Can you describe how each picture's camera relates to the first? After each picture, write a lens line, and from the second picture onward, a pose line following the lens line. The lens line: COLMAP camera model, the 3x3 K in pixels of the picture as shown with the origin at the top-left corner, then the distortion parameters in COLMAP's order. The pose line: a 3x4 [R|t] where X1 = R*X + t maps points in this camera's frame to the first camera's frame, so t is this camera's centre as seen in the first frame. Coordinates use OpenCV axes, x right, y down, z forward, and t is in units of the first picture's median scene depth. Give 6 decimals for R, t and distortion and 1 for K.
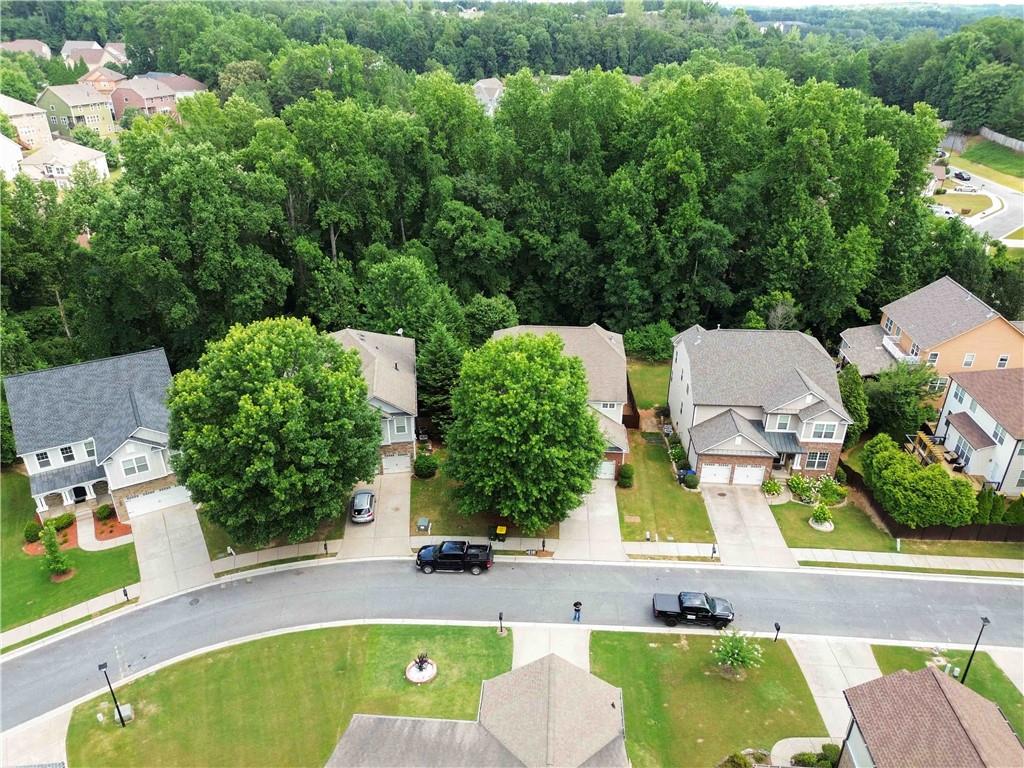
lens RADIAL K [[724.7, 0, 512.0], [0, 724.7, 384.0], [0, 0, 1]] dist [0.021647, -0.007119]
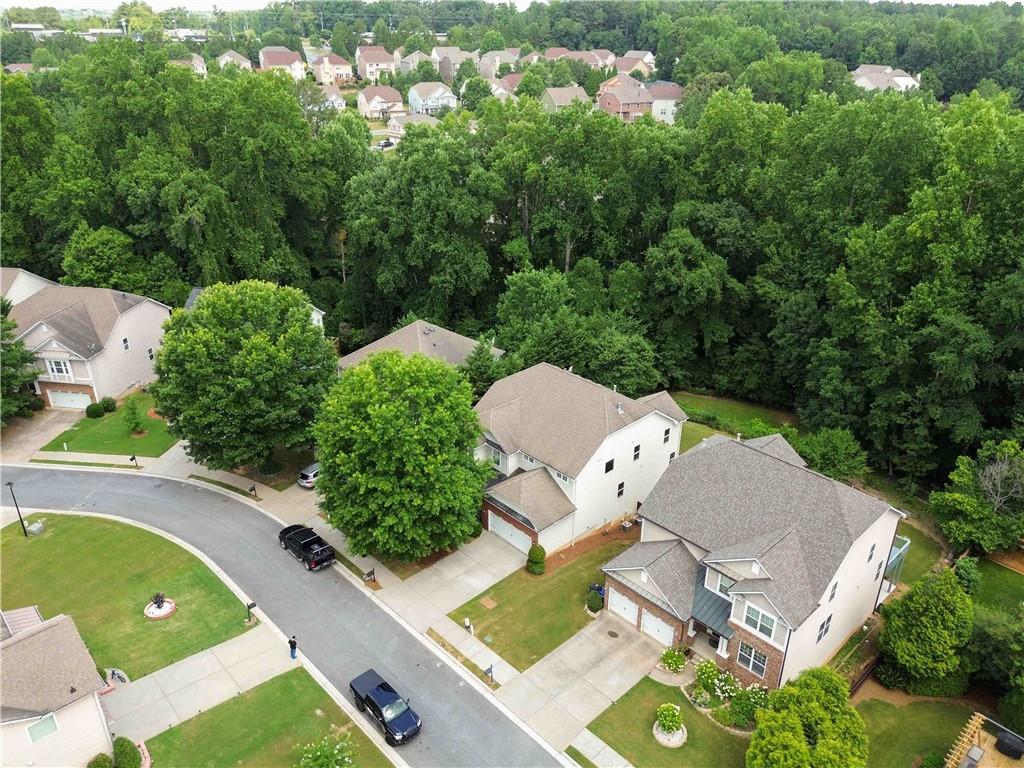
lens RADIAL K [[748.1, 0, 512.0], [0, 748.1, 384.0], [0, 0, 1]] dist [0.011800, -0.003095]
pose [[0.738665, 0.292723, -0.607196, 0.595783], [-0.308188, 0.947785, 0.082001, -0.128245], [0.599495, 0.126559, 0.790309, 0.261695]]
